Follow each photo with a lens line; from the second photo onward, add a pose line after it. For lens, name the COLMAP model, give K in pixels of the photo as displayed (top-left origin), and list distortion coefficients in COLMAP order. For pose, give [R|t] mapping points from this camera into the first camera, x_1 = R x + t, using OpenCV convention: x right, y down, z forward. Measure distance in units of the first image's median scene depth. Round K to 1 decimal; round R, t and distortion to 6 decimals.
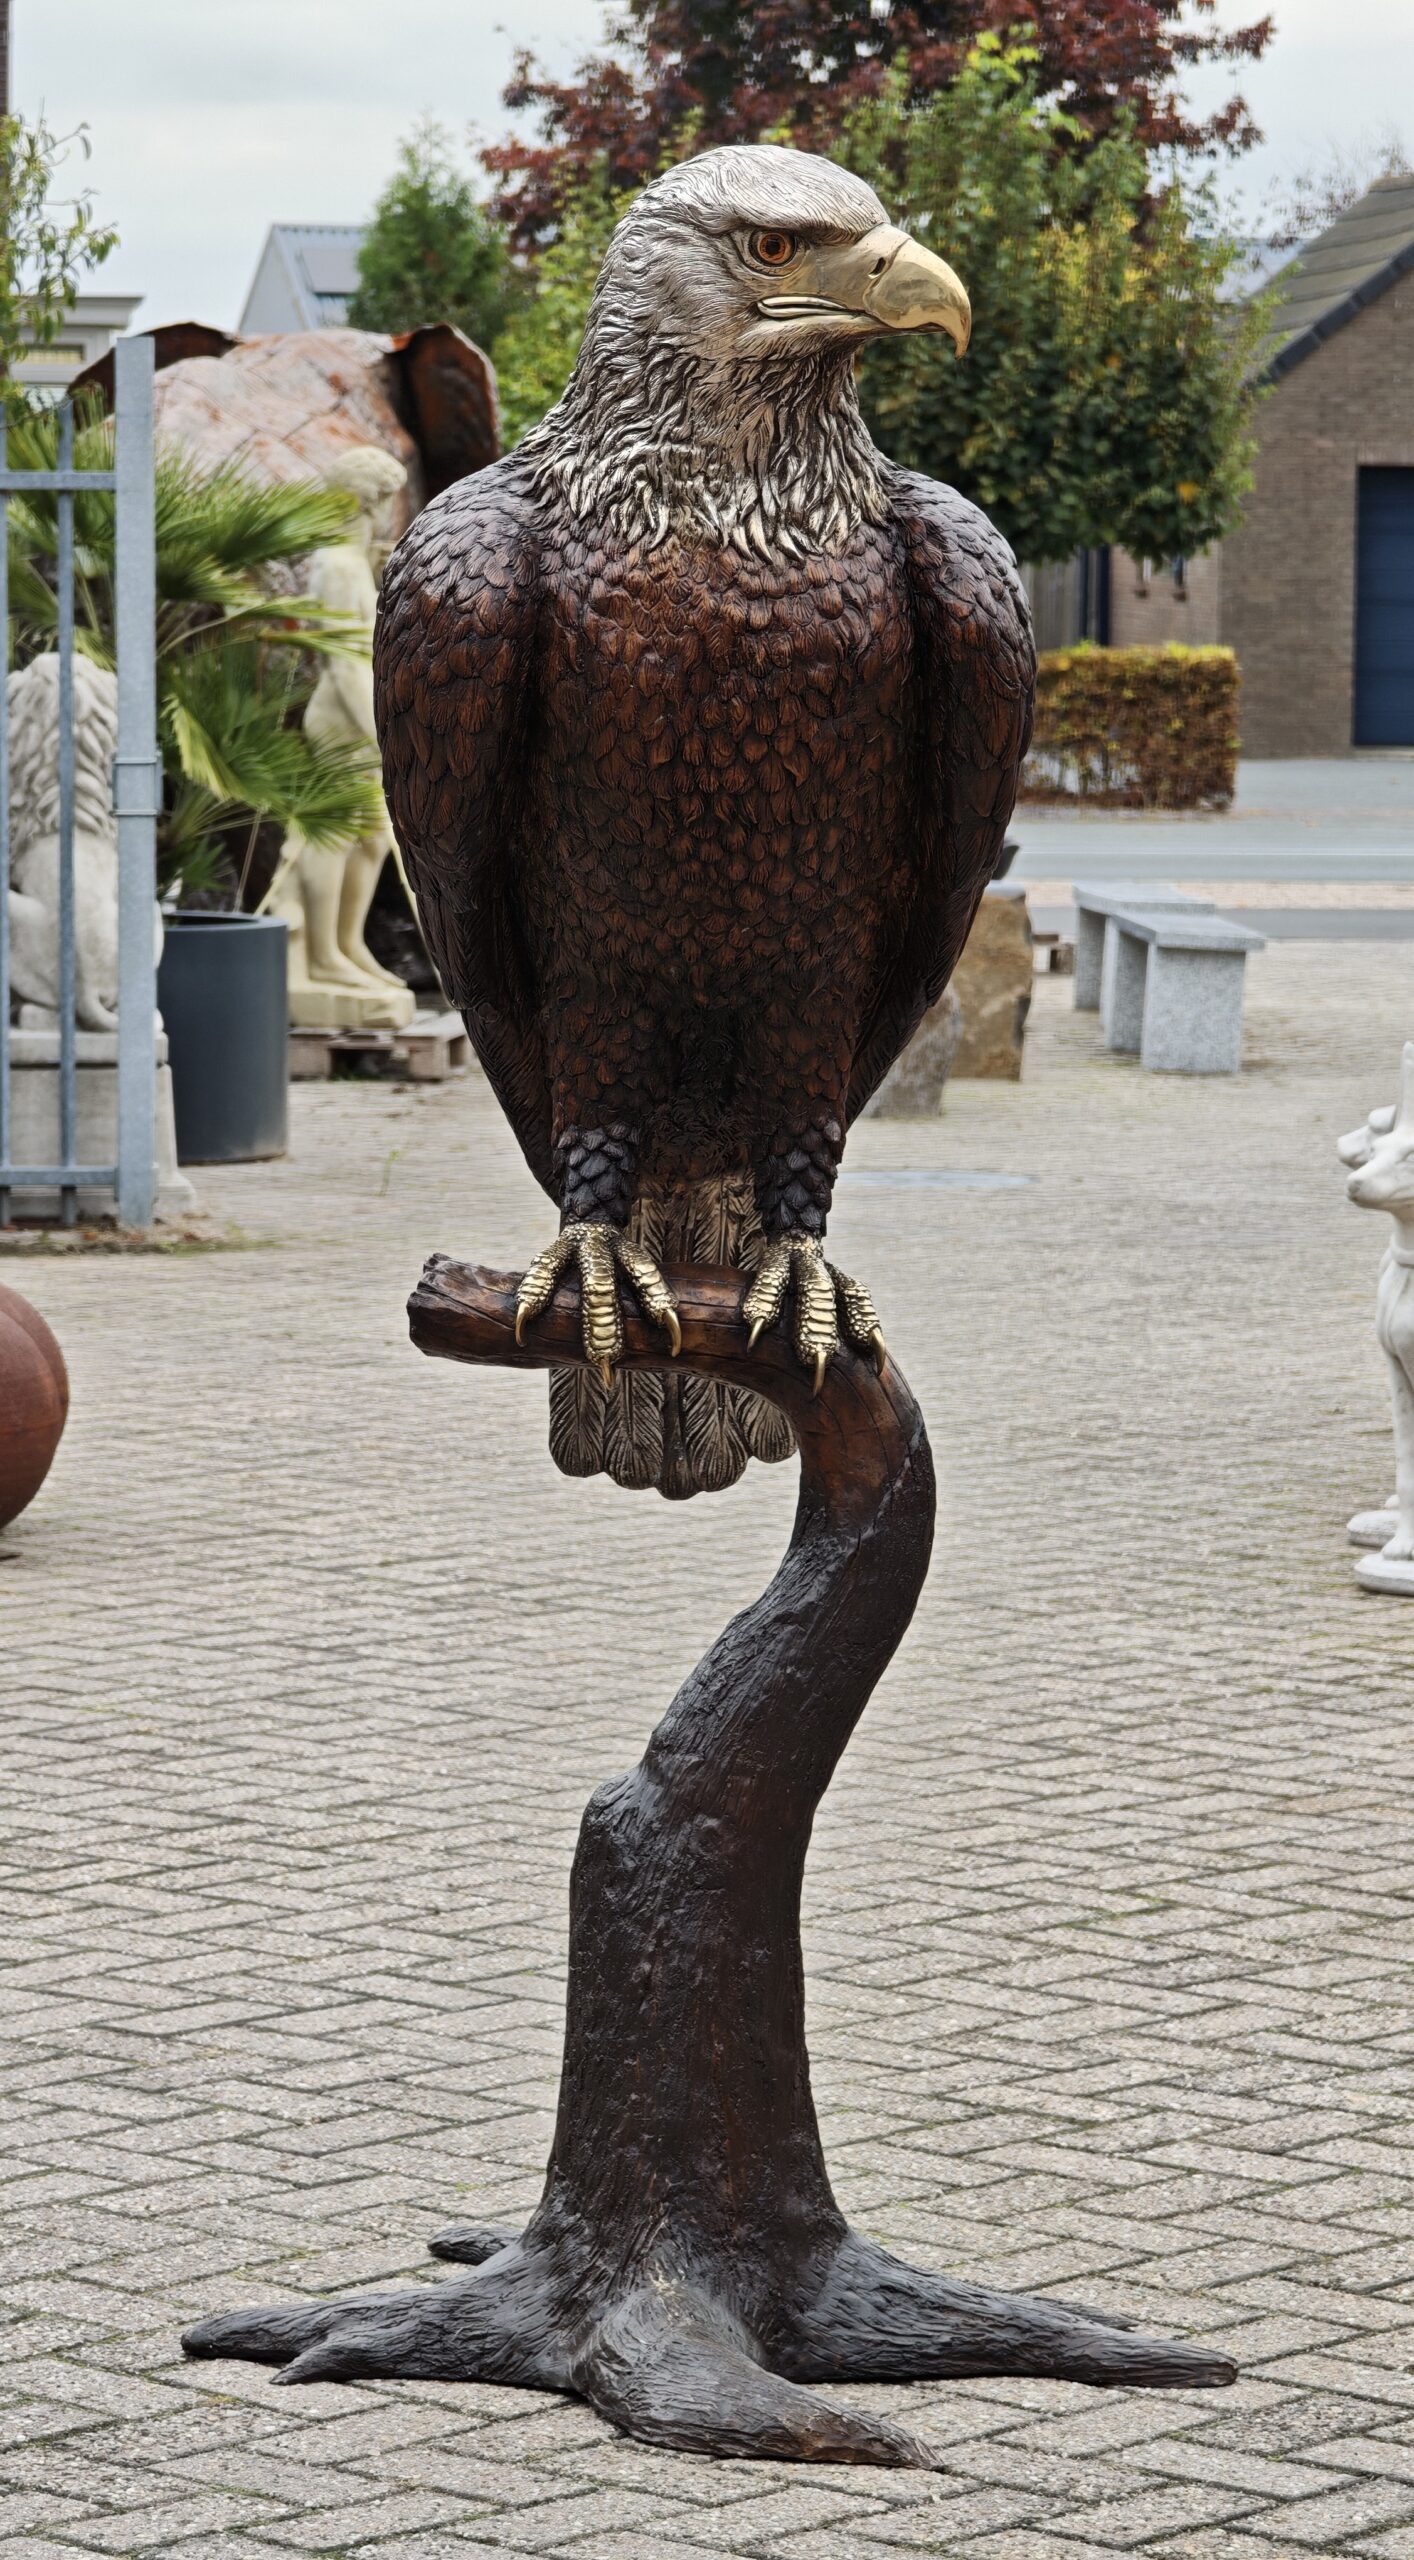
lens RADIAL K [[7275.7, 0, 707.0], [0, 7275.7, 1280.0], [0, 0, 1]] dist [0.151281, -0.140837]
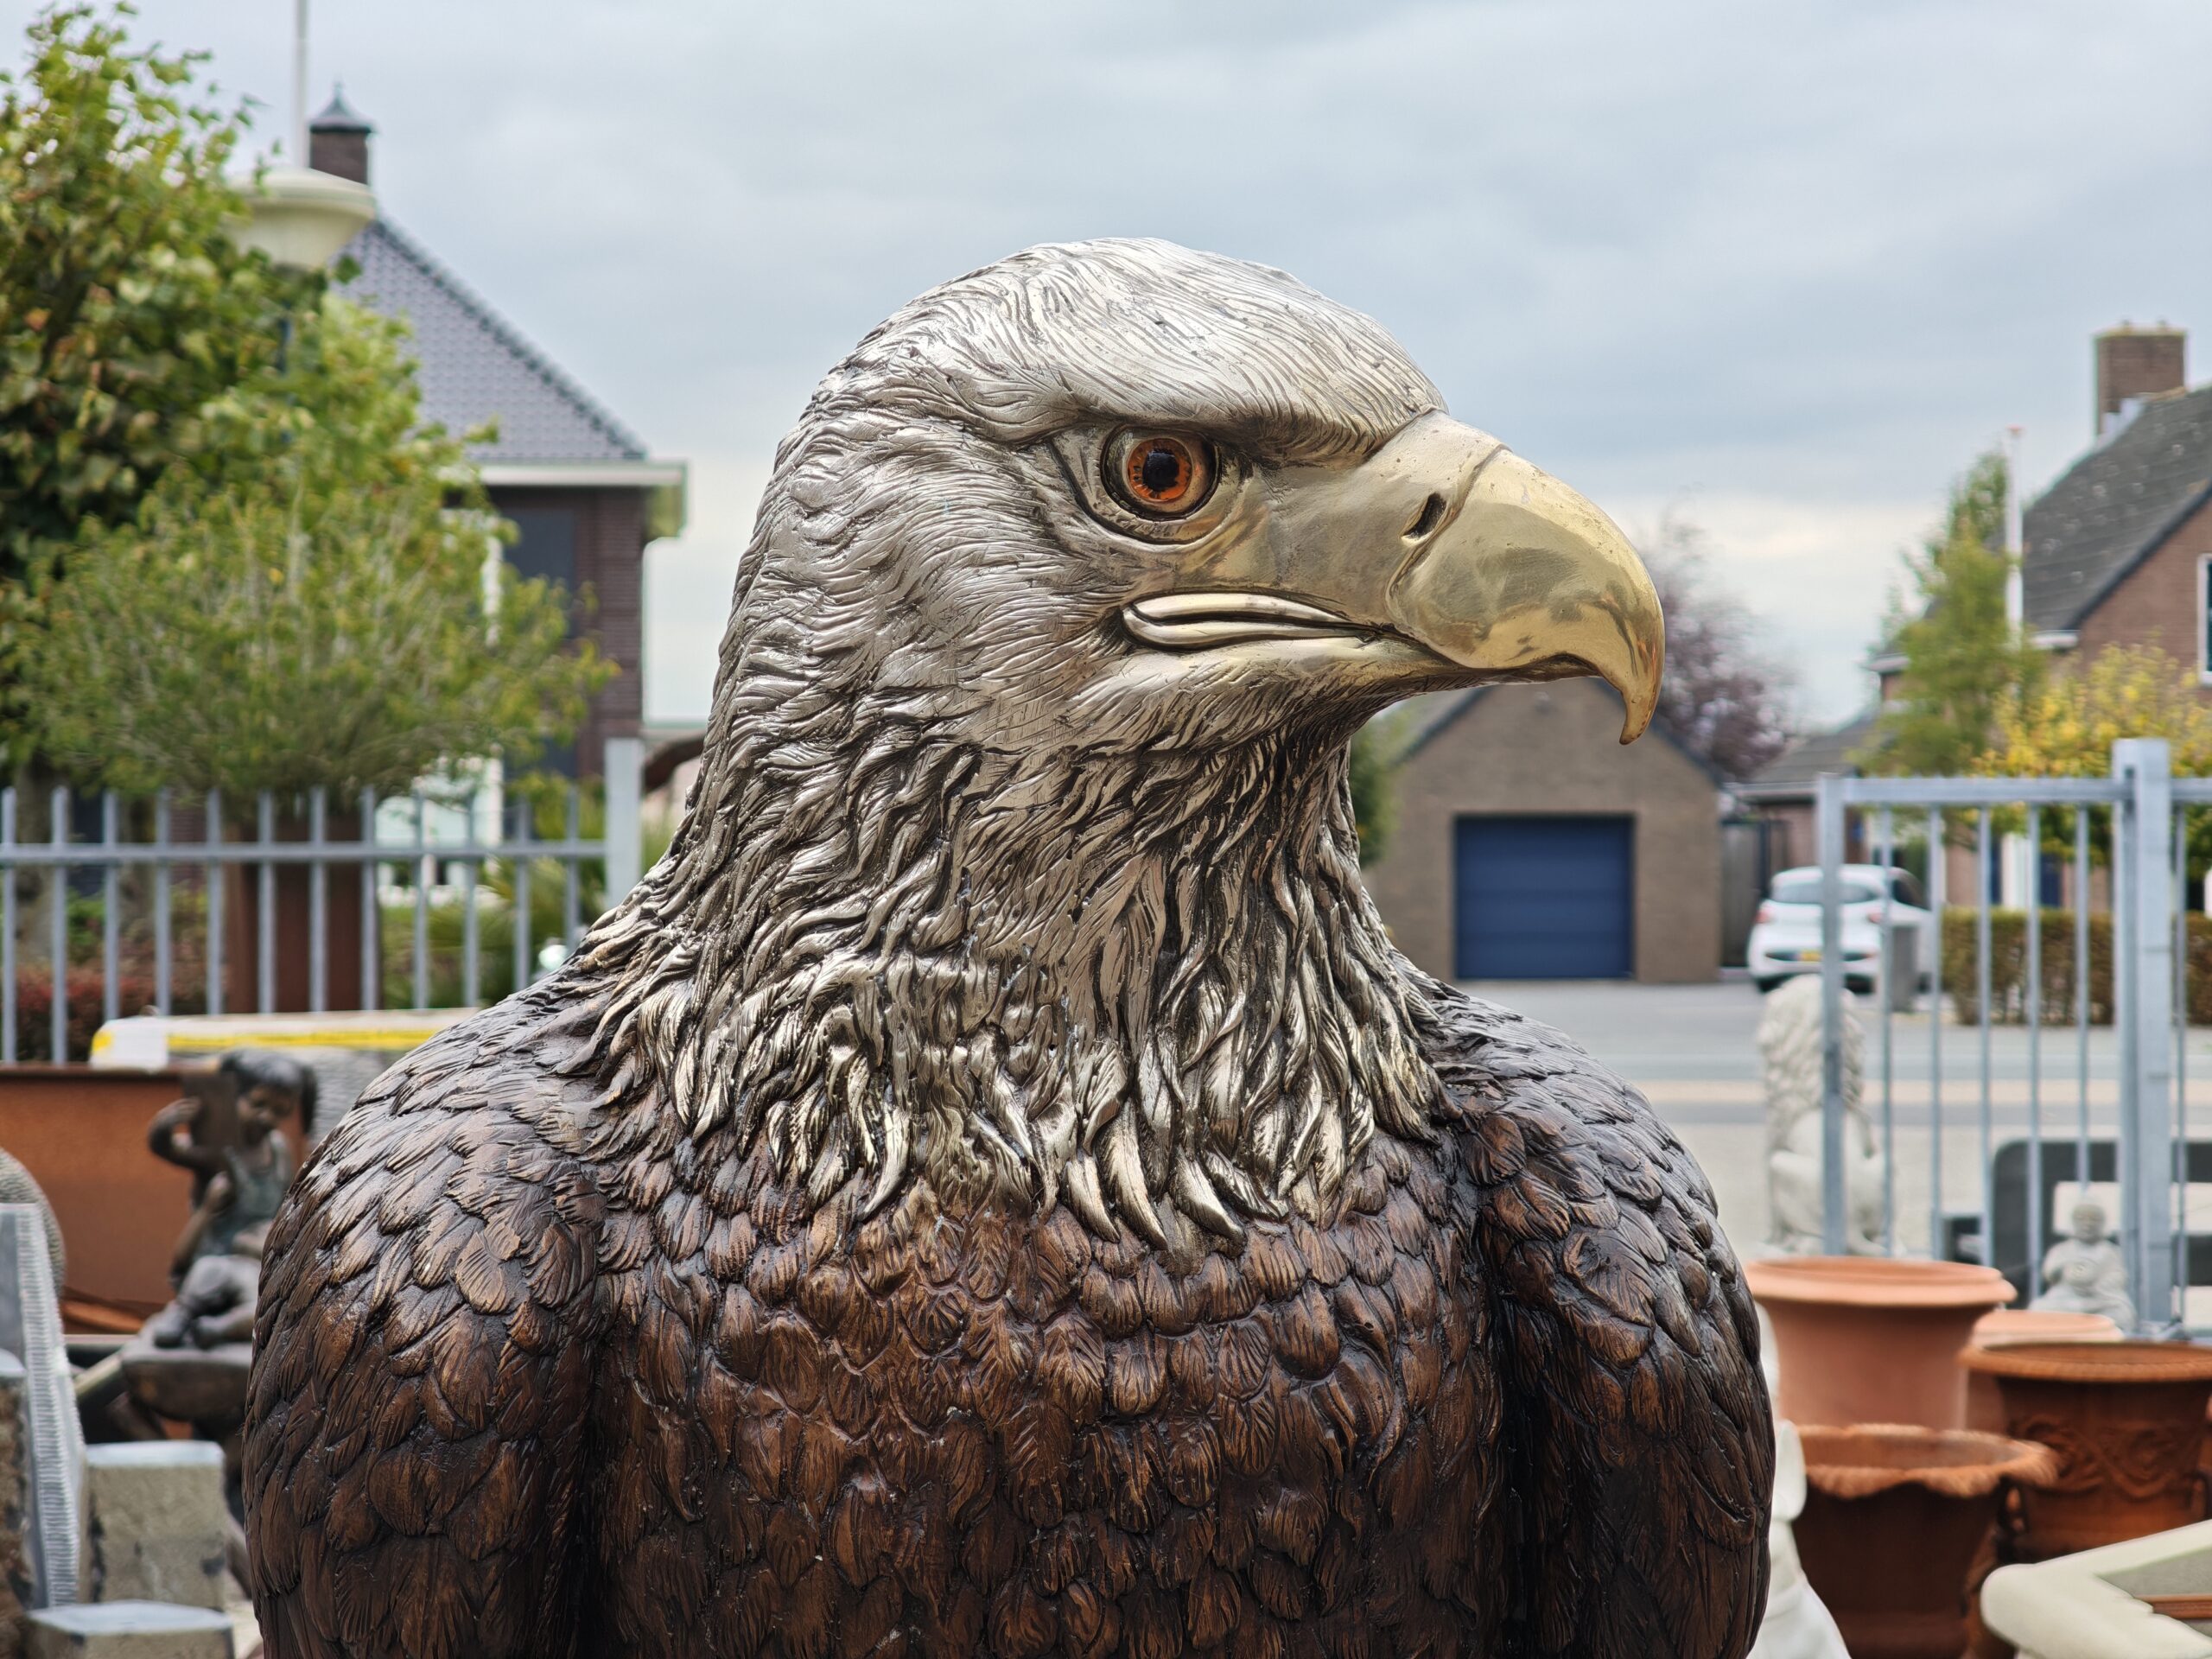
lens RADIAL K [[4507.7, 0, 1106.0], [0, 4507.7, 829.5], [0, 0, 1]] dist [0.258662, -2.432527]
pose [[0.999889, -0.010239, 0.010844, 0.003159], [0.011349, 0.994112, -0.107763, -0.094221], [-0.009677, 0.107874, 0.994118, 0.746368]]
